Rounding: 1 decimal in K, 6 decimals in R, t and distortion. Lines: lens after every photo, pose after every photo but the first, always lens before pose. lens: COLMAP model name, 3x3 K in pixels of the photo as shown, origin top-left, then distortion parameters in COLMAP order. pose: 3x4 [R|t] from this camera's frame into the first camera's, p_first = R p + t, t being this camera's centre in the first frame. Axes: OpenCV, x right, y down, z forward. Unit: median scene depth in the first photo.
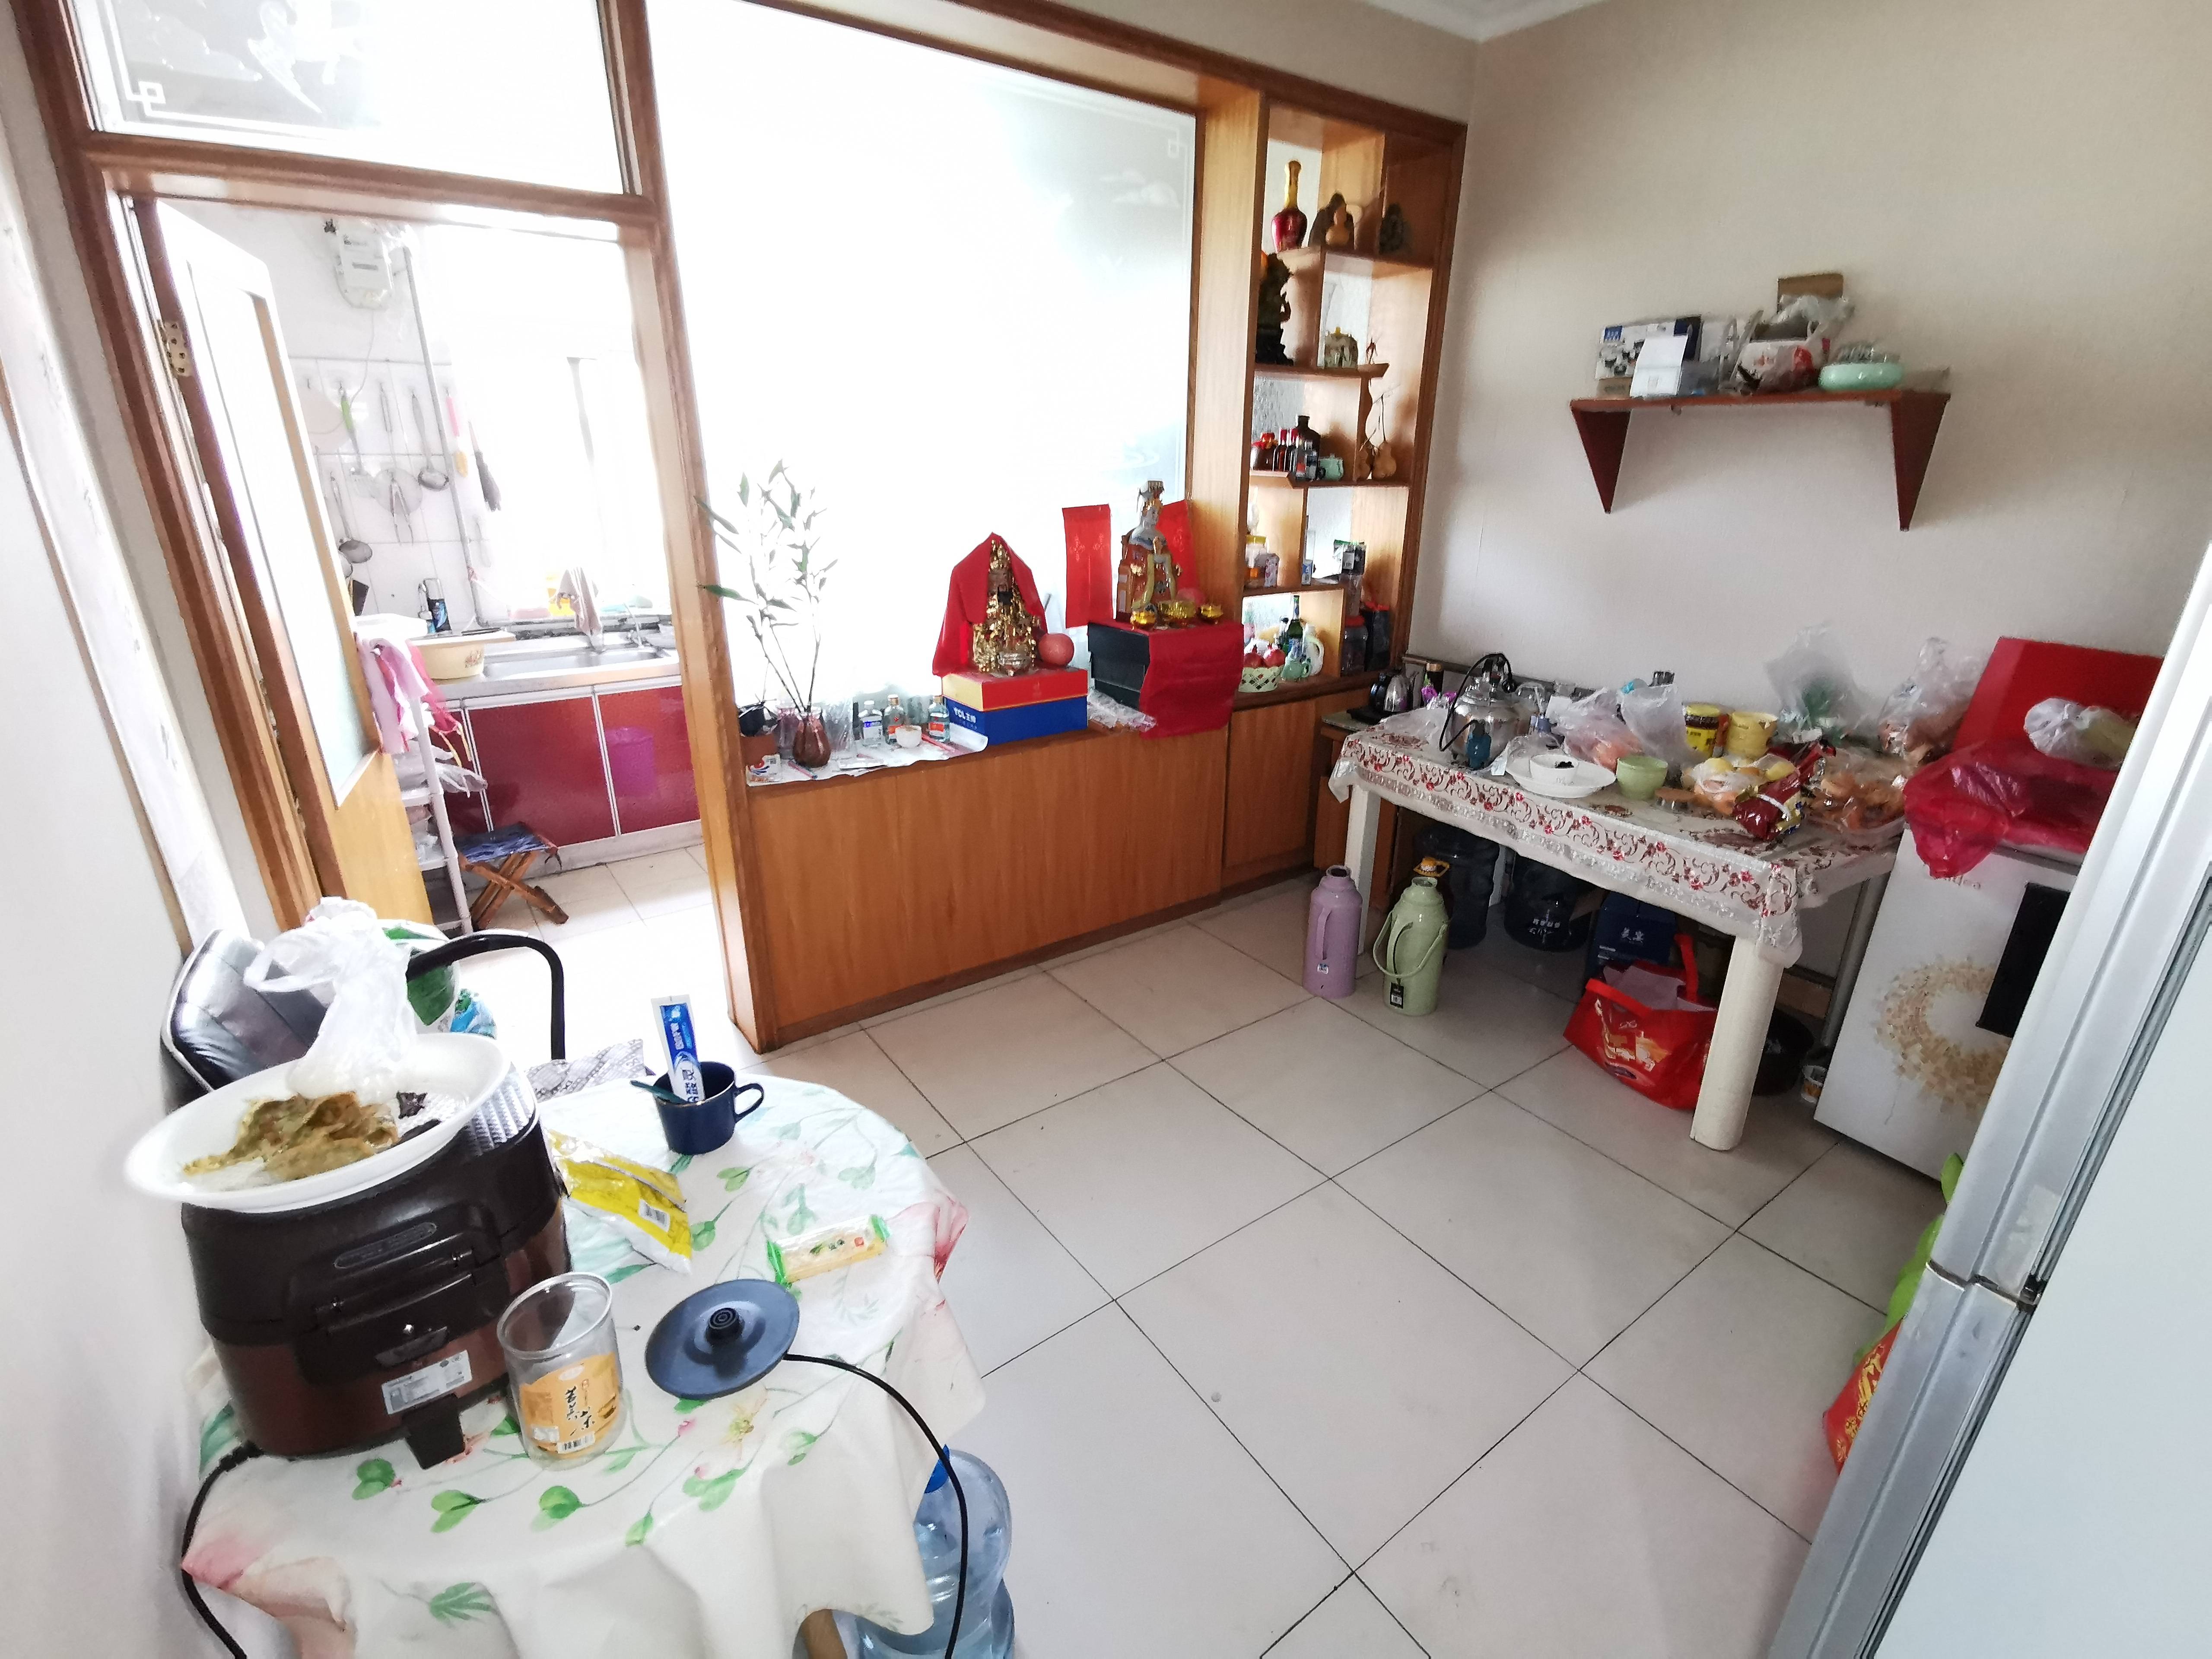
lens RADIAL K [[1012.2, 0, 1106.0], [0, 1012.2, 829.5], [0, 0, 1]] dist [-0.003503, 0.000045]
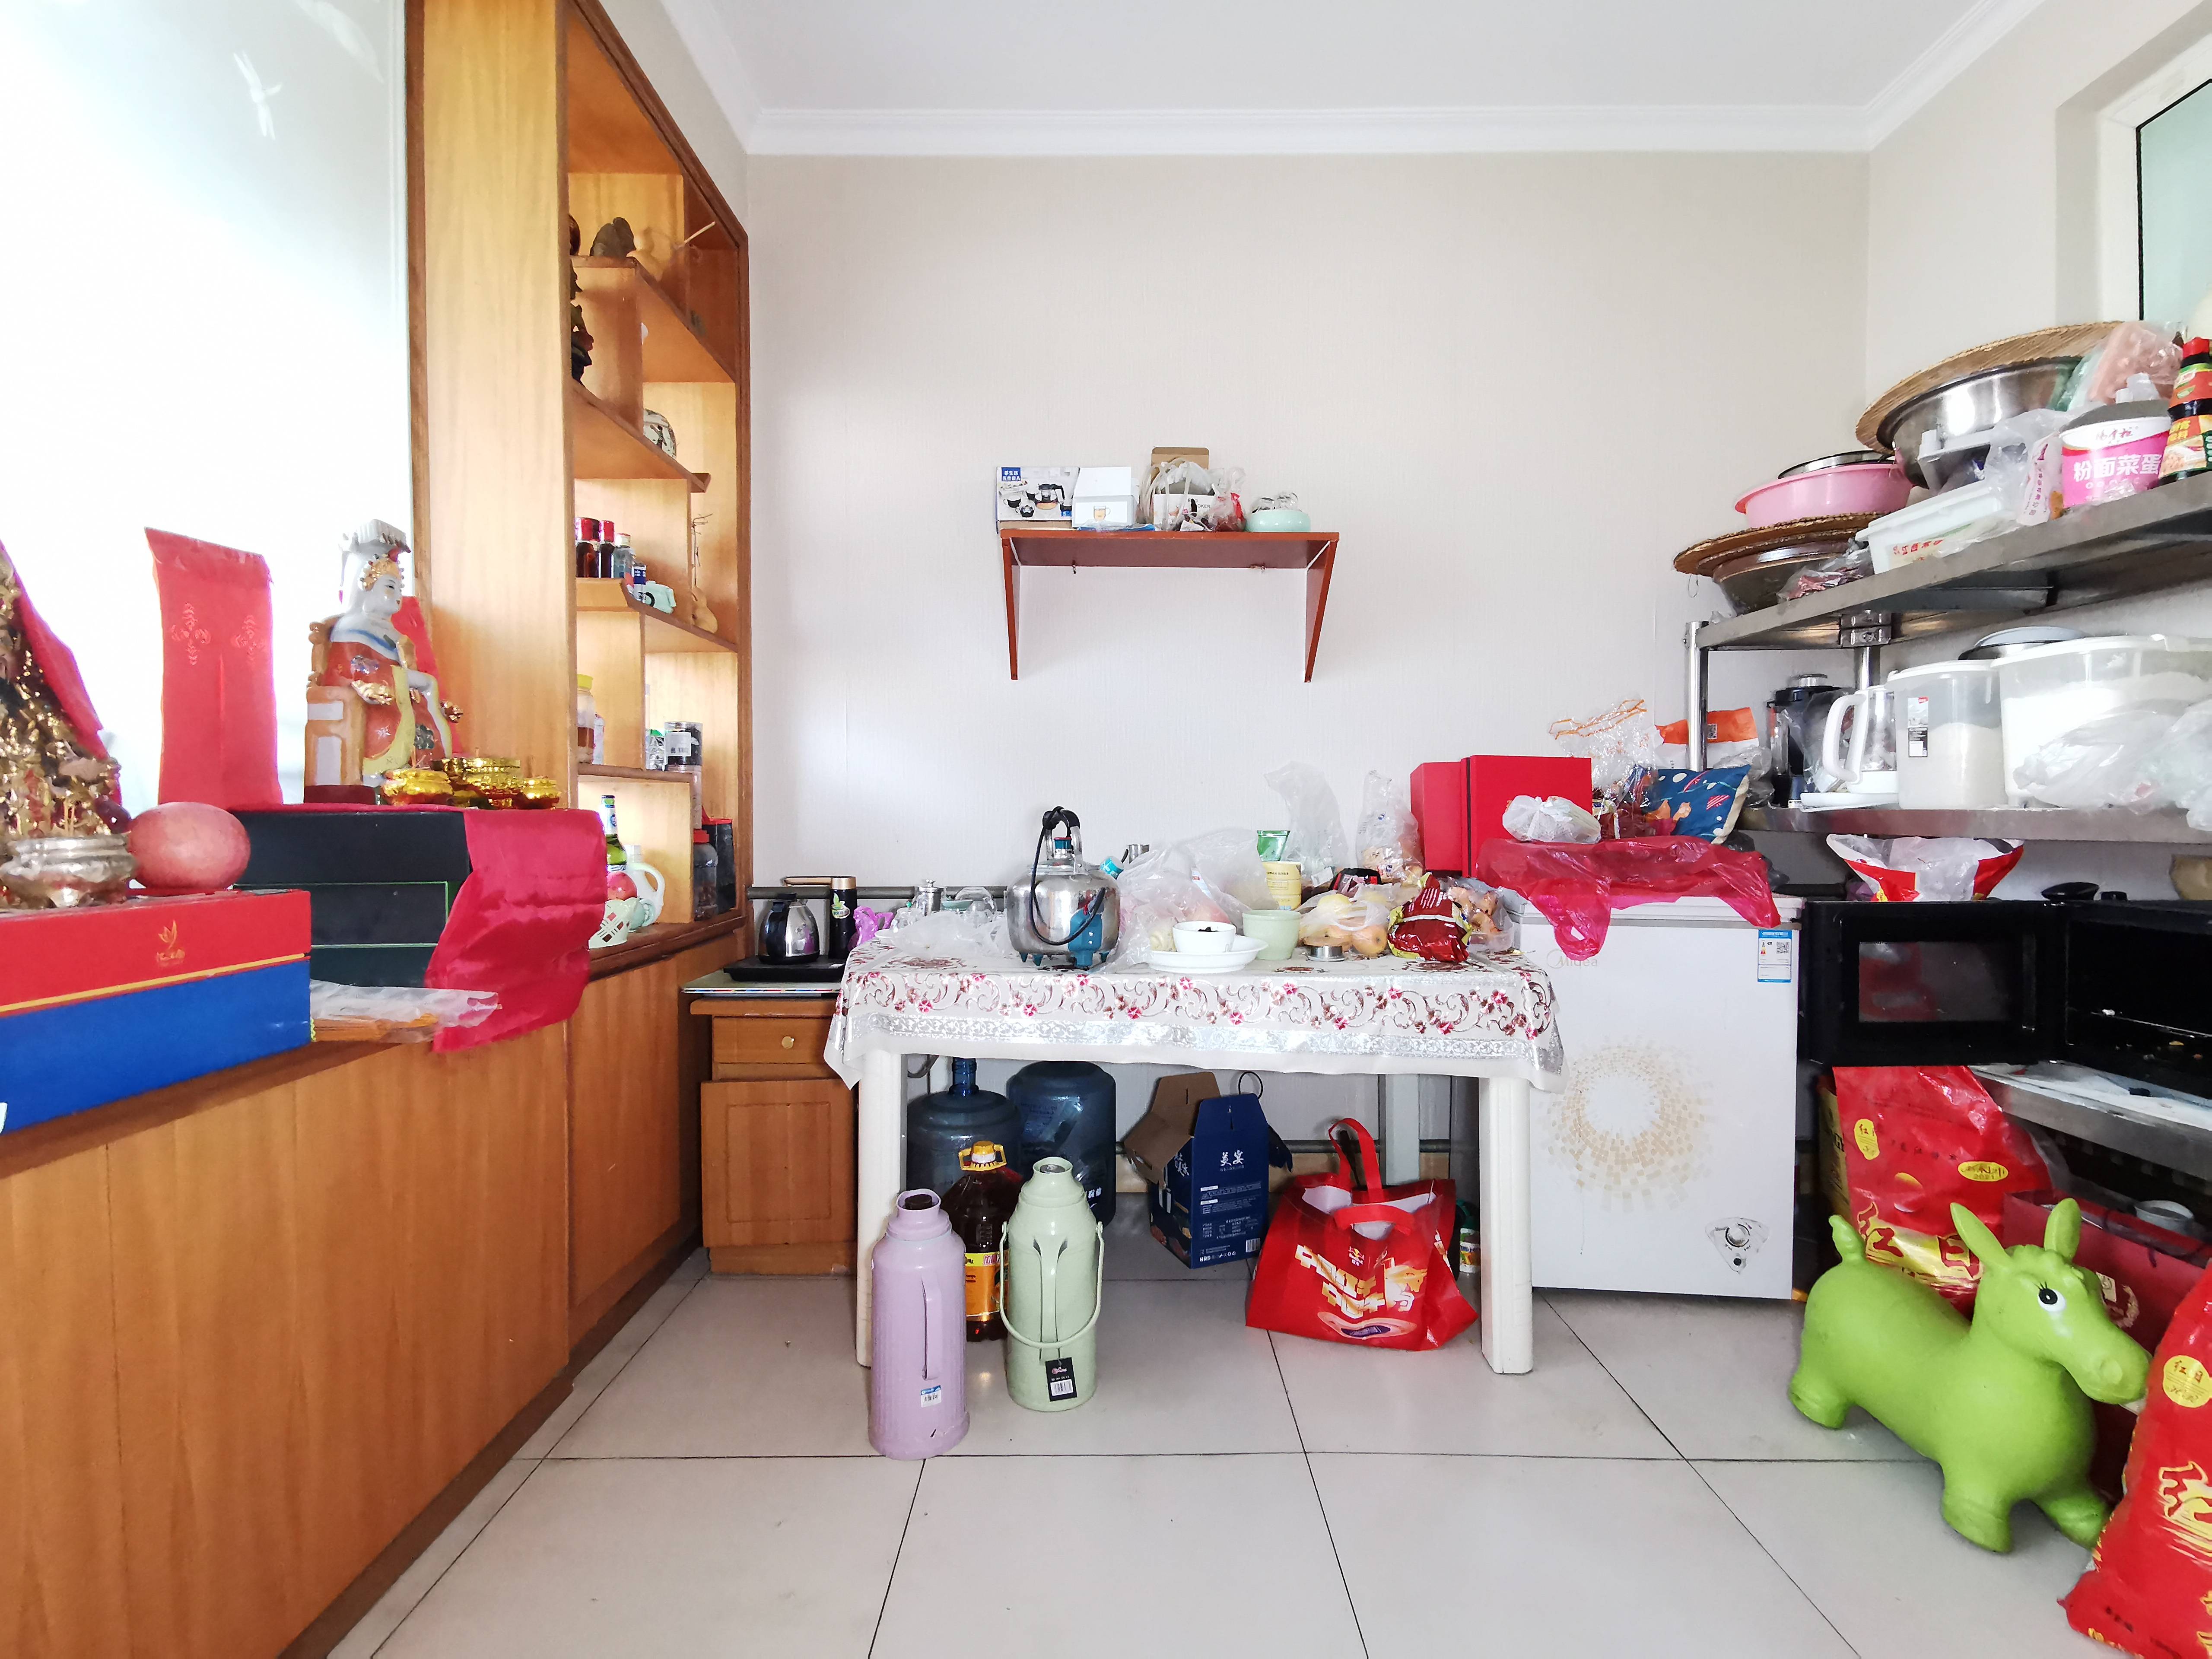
lens RADIAL K [[1012.2, 0, 1106.0], [0, 1012.2, 829.5], [0, 0, 1]] dist [-0.003503, 0.000045]
pose [[0.574324, -0.017314, 0.818445, -0.157047], [0.291891, 0.938394, -0.184976, -0.016280], [-0.764821, 0.345133, 0.543996, 0.525878]]
